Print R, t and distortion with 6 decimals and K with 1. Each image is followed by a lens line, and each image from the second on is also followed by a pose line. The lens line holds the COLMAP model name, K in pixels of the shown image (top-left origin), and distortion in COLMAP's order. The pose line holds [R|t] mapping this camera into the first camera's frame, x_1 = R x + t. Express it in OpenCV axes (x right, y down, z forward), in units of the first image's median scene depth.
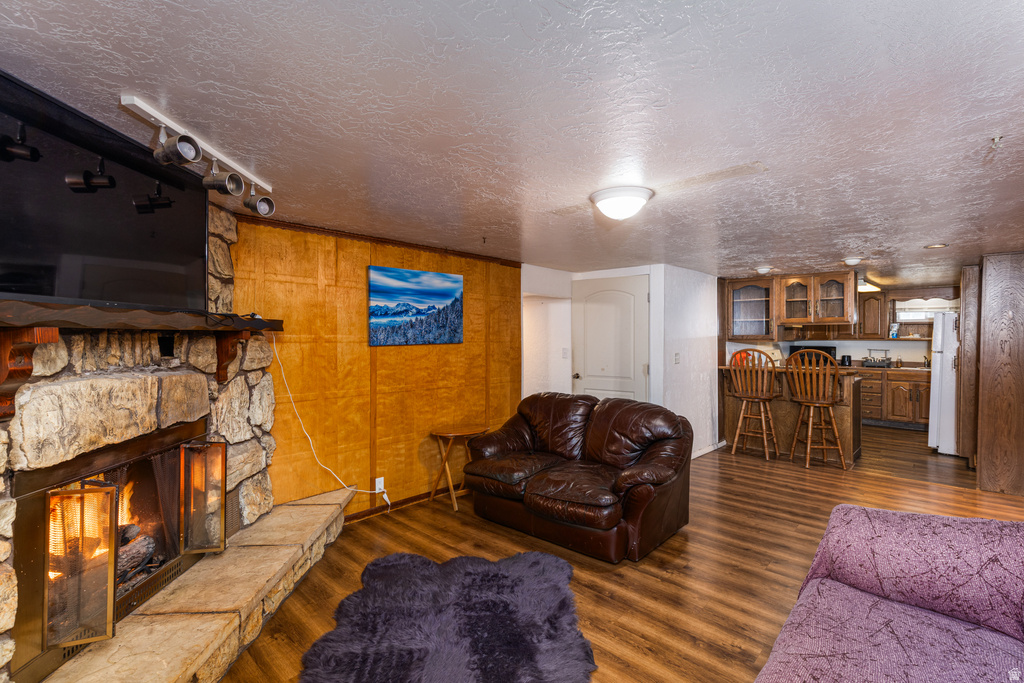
lens RADIAL K [[464.8, 0, 519.5], [0, 464.8, 342.0], [0, 0, 1]] dist [0.005028, -0.000620]
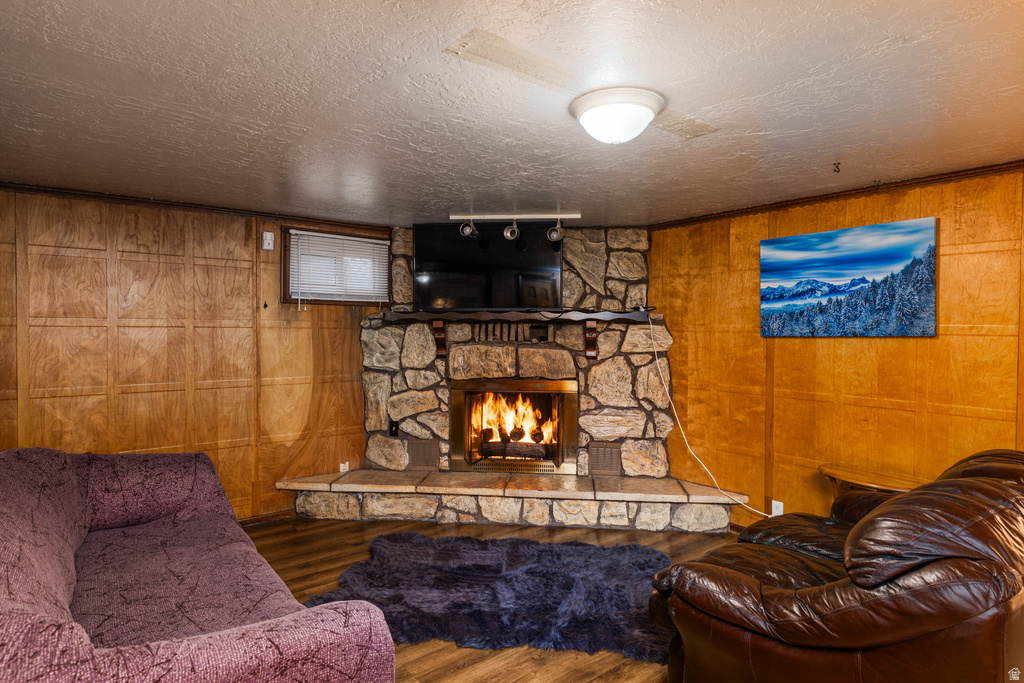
lens RADIAL K [[572.4, 0, 518.0], [0, 572.4, 342.5], [0, 0, 1]] dist [0.002740, 0.001376]
pose [[-0.139164, 0.019876, -0.990070, 0.714512], [-0.017388, 0.999595, 0.022511, 0.002774], [0.990117, 0.020348, -0.138763, 0.667997]]
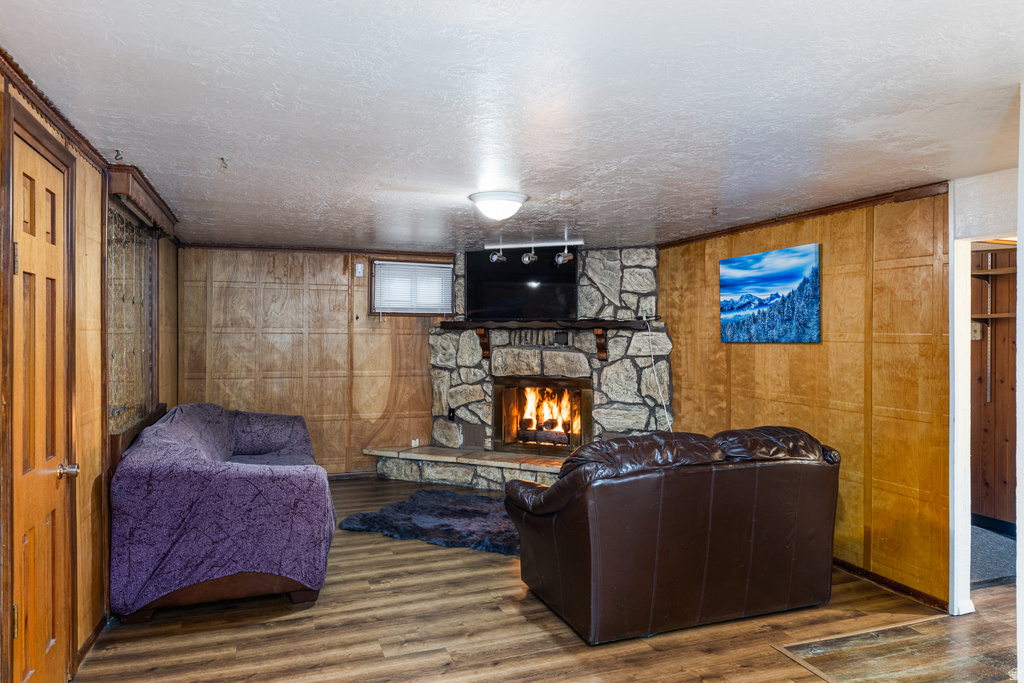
lens RADIAL K [[683.6, 0, 515.6], [0, 683.6, 336.1], [0, 0, 1]] dist [0.003284, -0.000796]
pose [[-0.450492, -0.000613, -0.892780, 1.080863], [-0.018350, 0.999795, 0.008572, -0.008994], [0.892592, 0.020244, -0.450411, 1.184470]]
